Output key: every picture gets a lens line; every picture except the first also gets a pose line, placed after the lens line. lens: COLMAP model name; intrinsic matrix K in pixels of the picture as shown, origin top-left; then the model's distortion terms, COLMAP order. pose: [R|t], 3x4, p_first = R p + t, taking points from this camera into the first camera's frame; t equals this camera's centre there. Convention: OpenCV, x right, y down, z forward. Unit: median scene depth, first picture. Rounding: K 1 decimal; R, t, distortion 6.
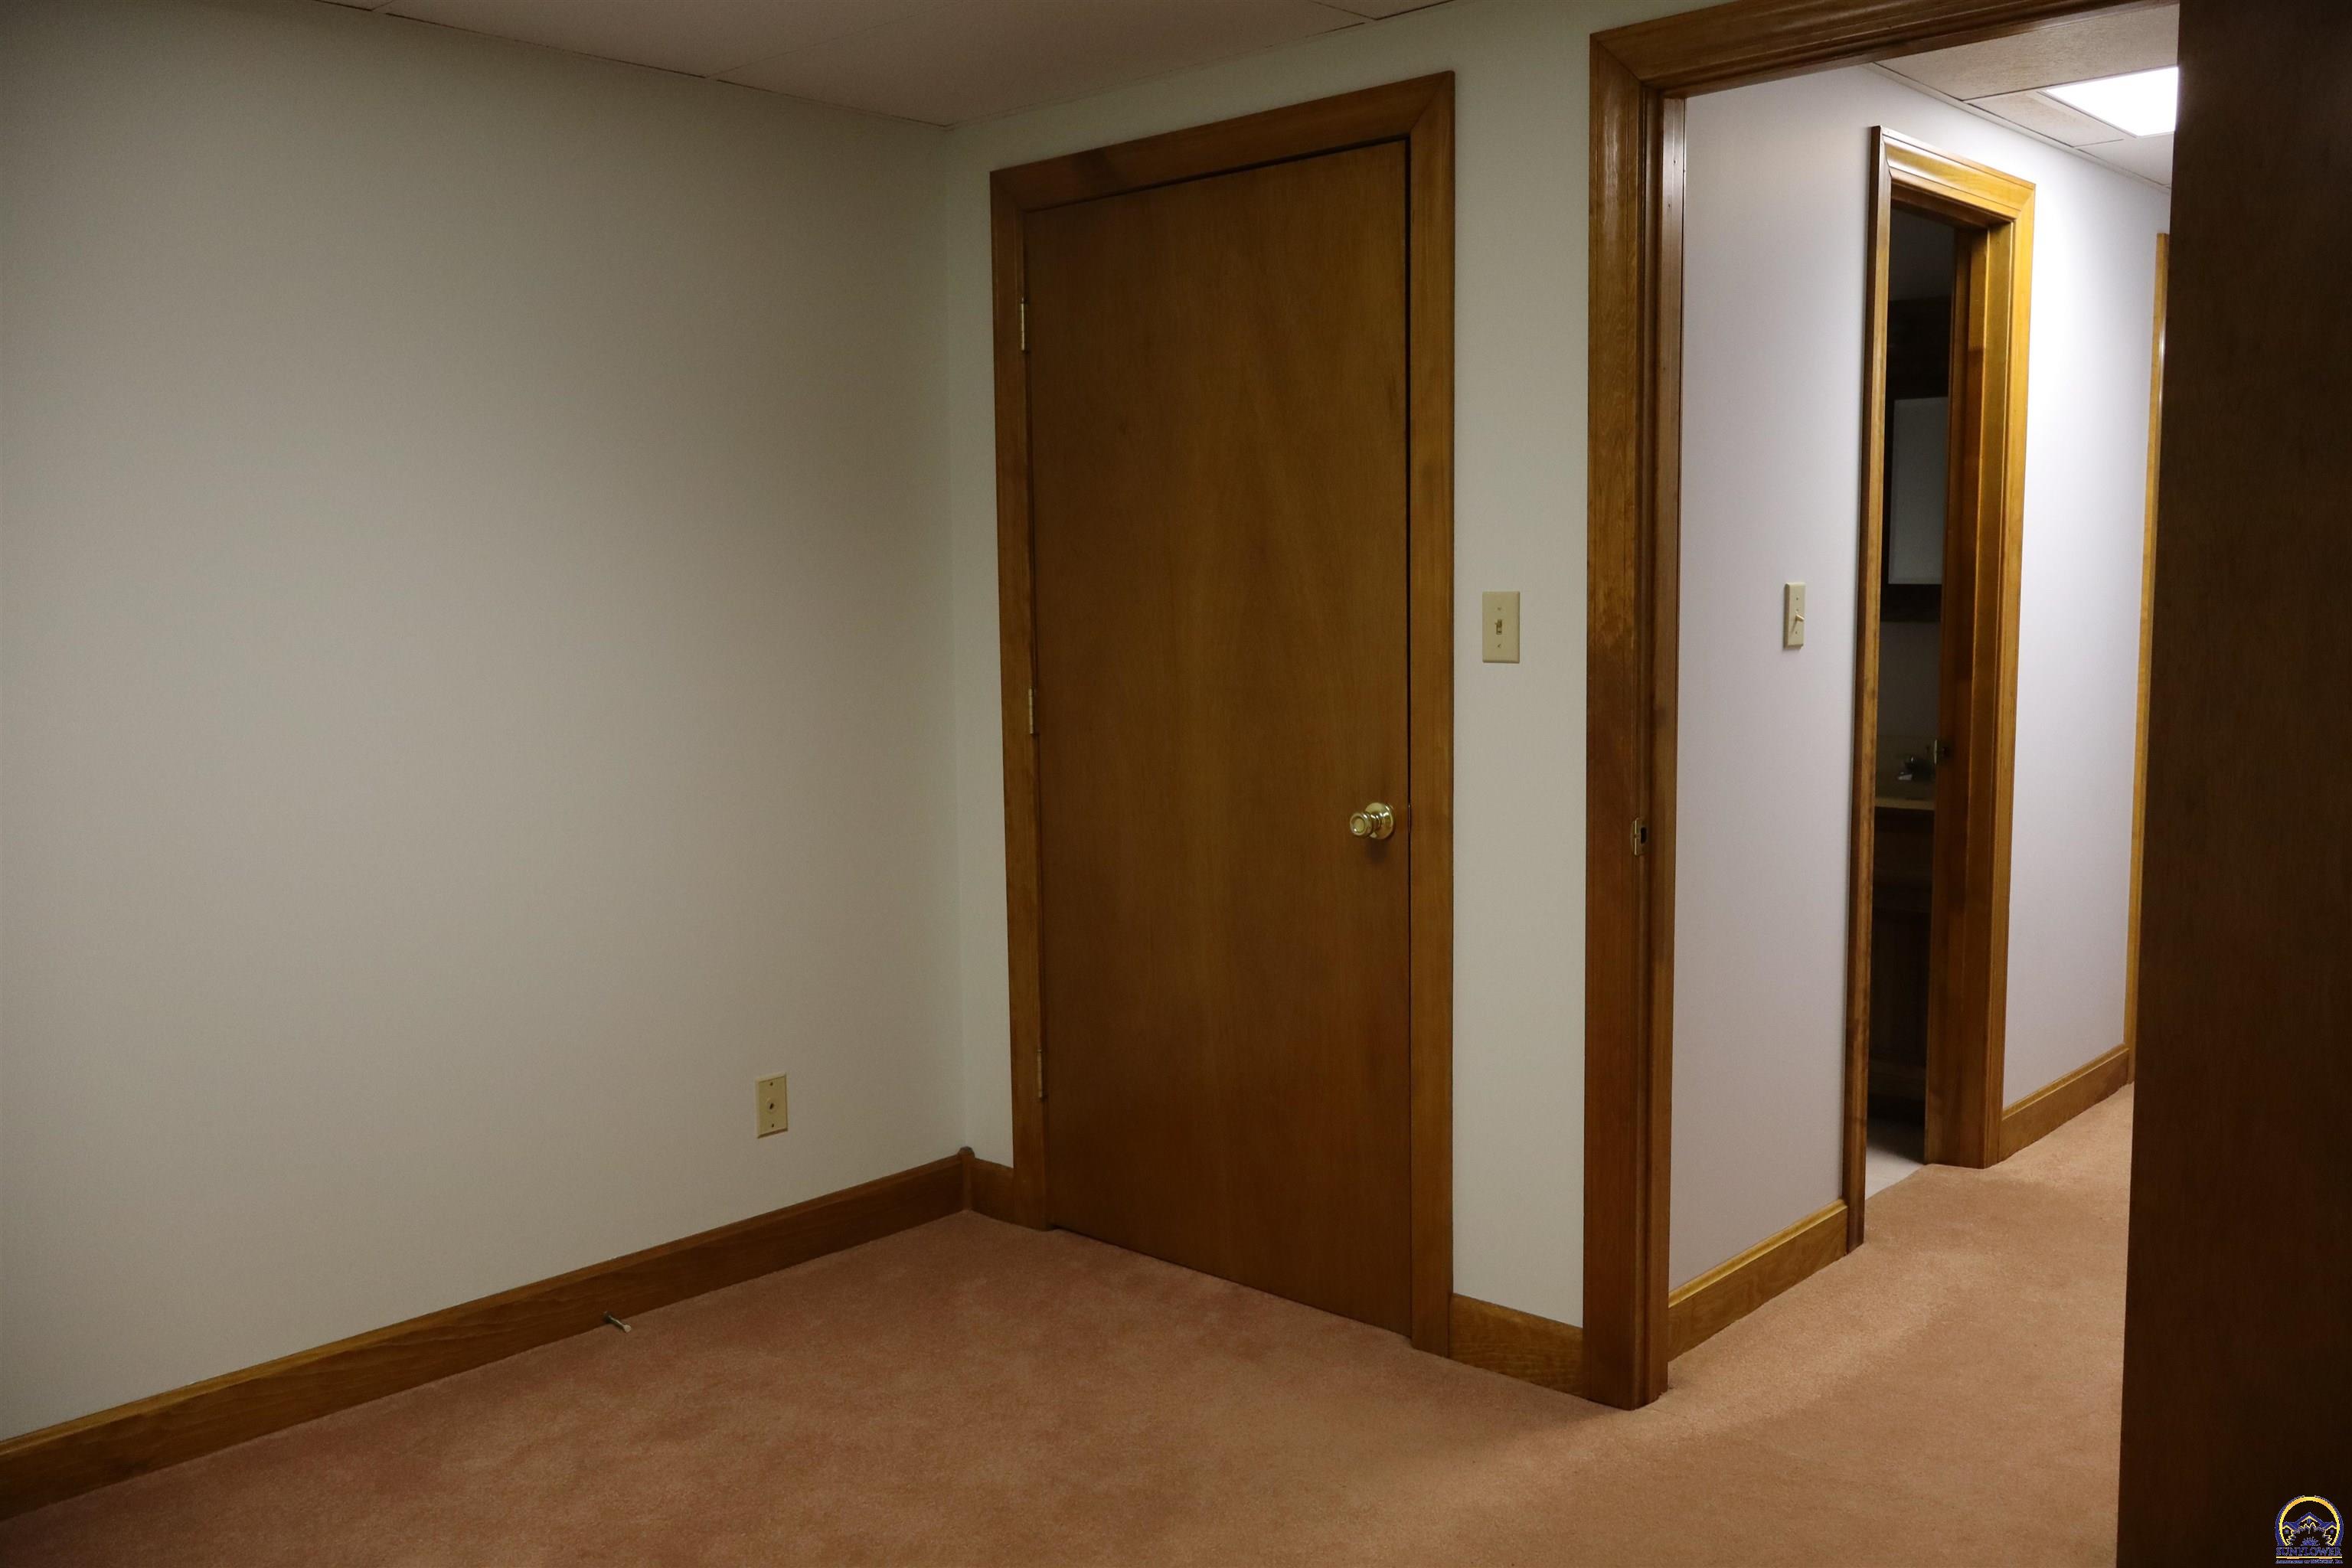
lens RADIAL K [[1974.2, 0, 1175.1], [0, 1974.2, 787.4], [0, 0, 1]] dist [0.005555, 0.011567]
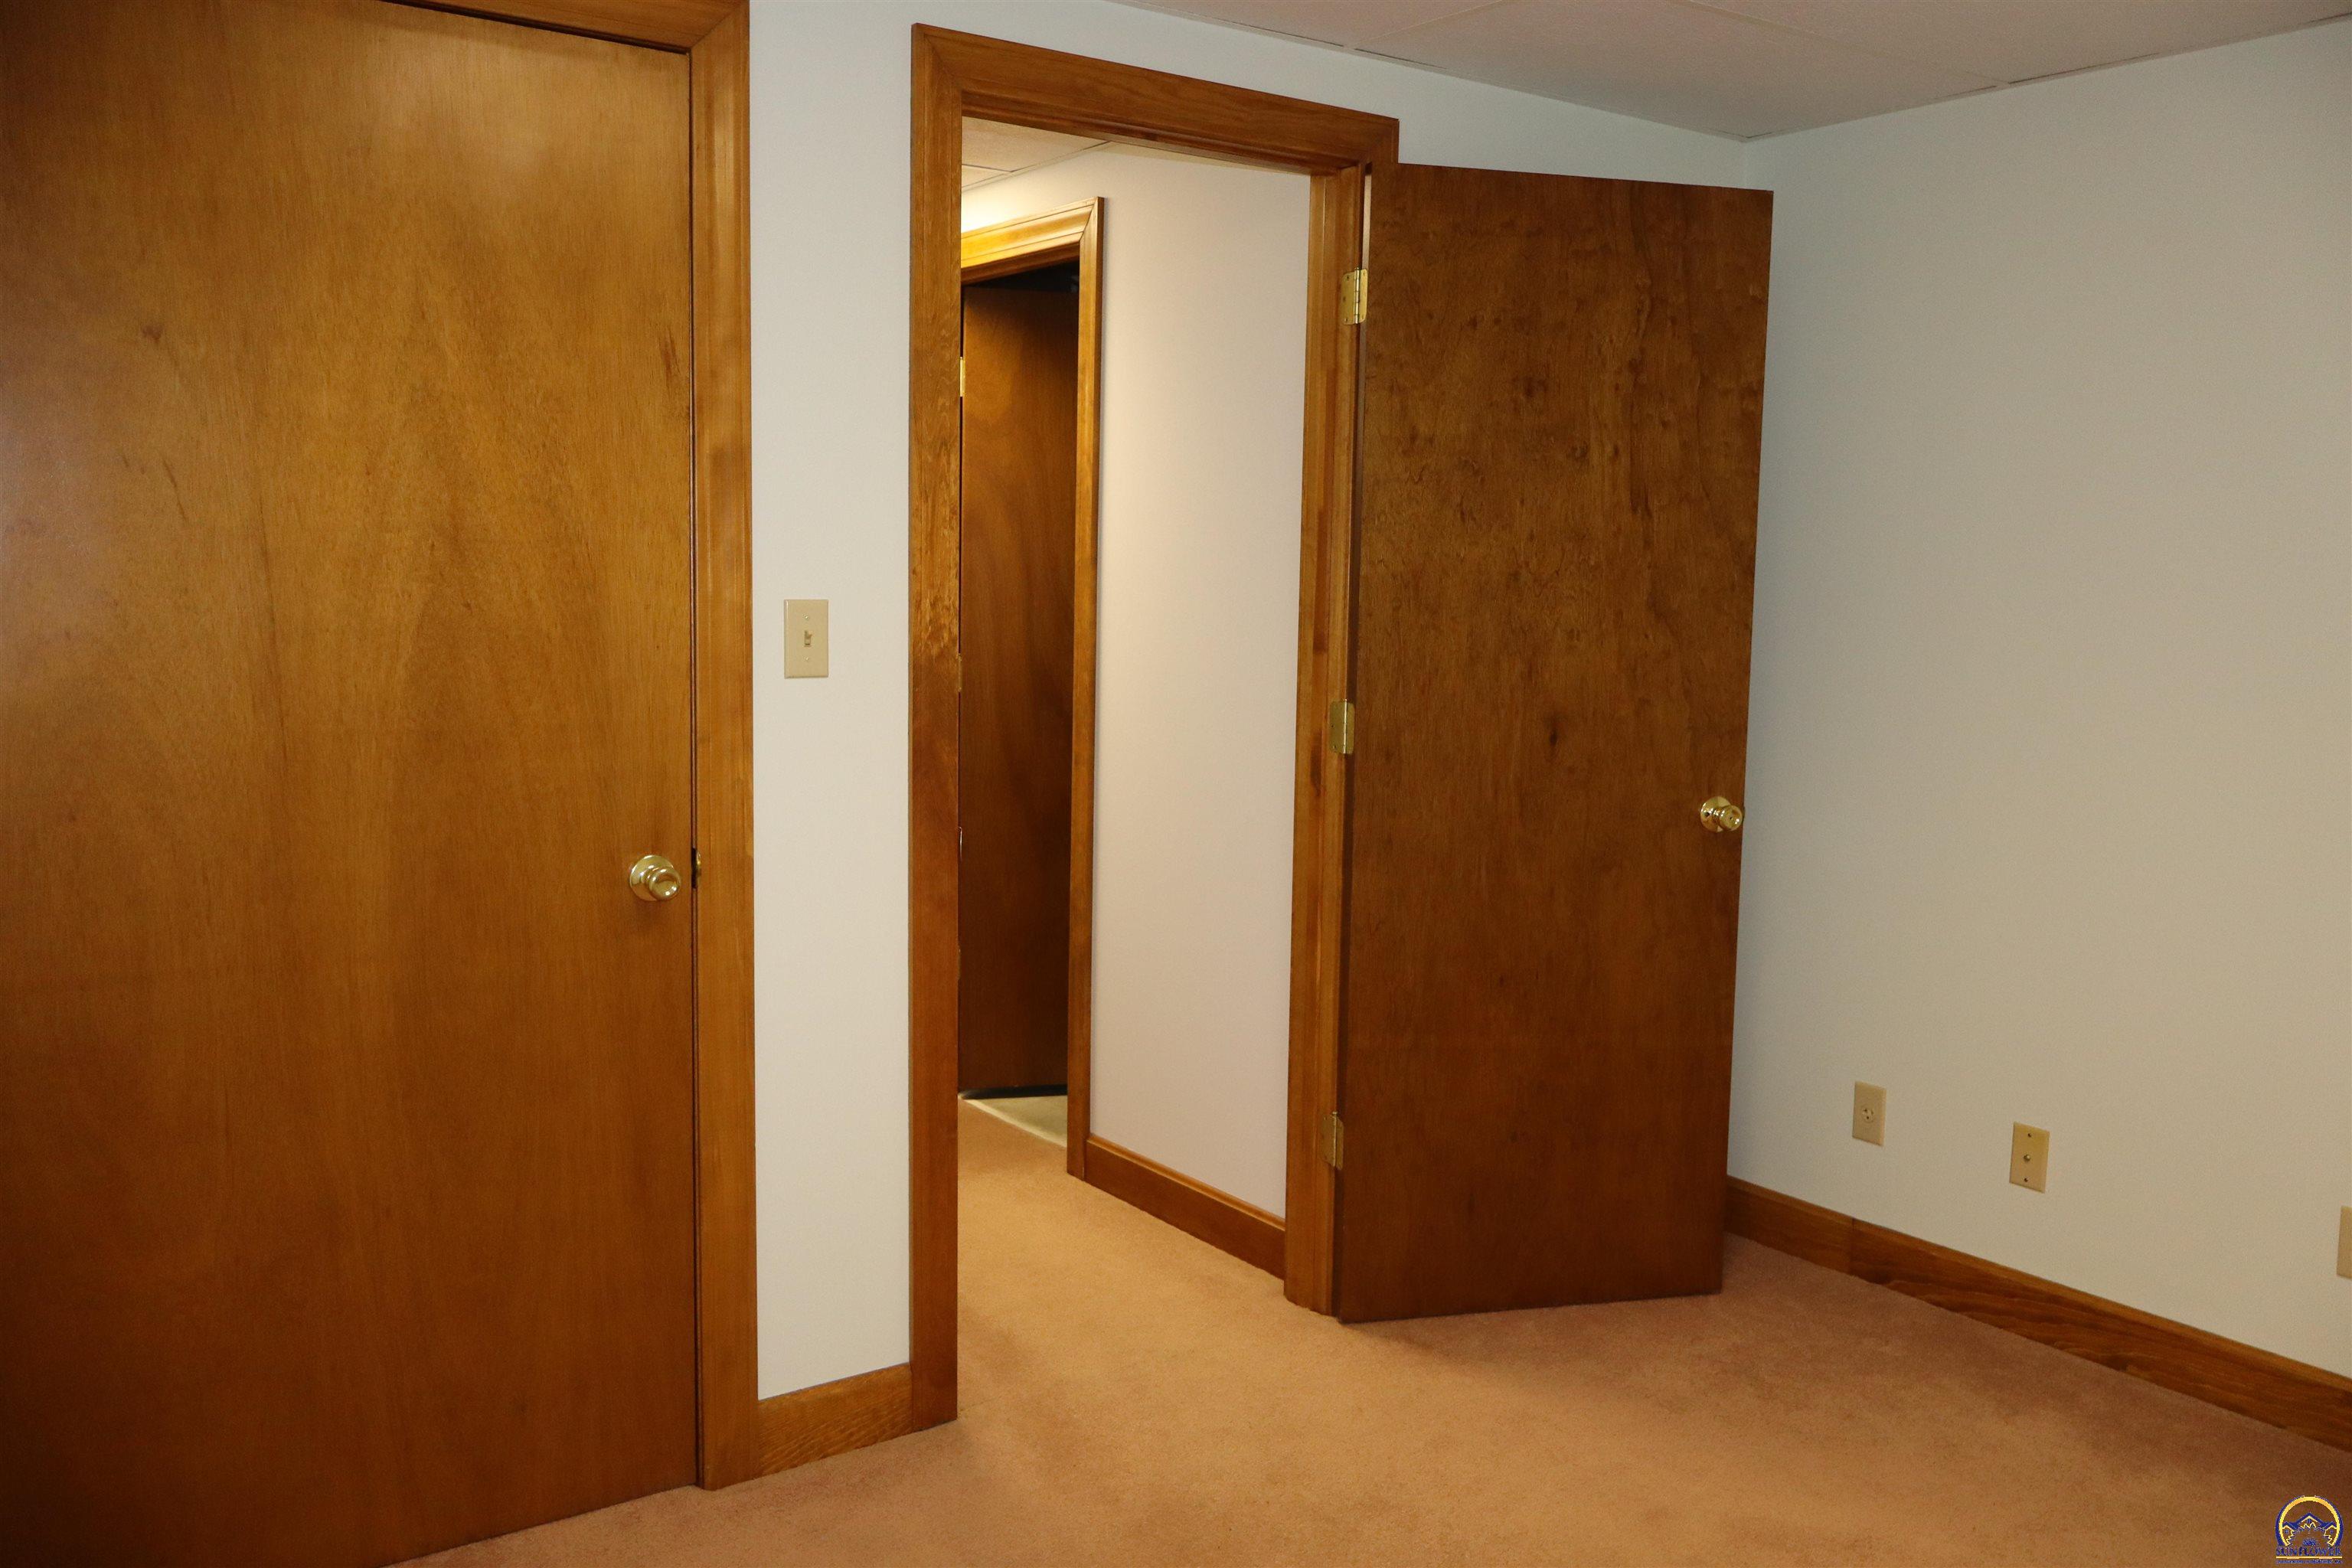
lens RADIAL K [[1974.2, 0, 1175.3], [0, 1974.2, 780.4], [0, 0, 1]] dist [0.005555, 0.011567]
pose [[0.202779, -0.087001, 0.975352, -0.687490], [0.085168, 0.993838, 0.070943, -0.066639], [-0.975514, 0.068683, 0.208939, 0.653265]]
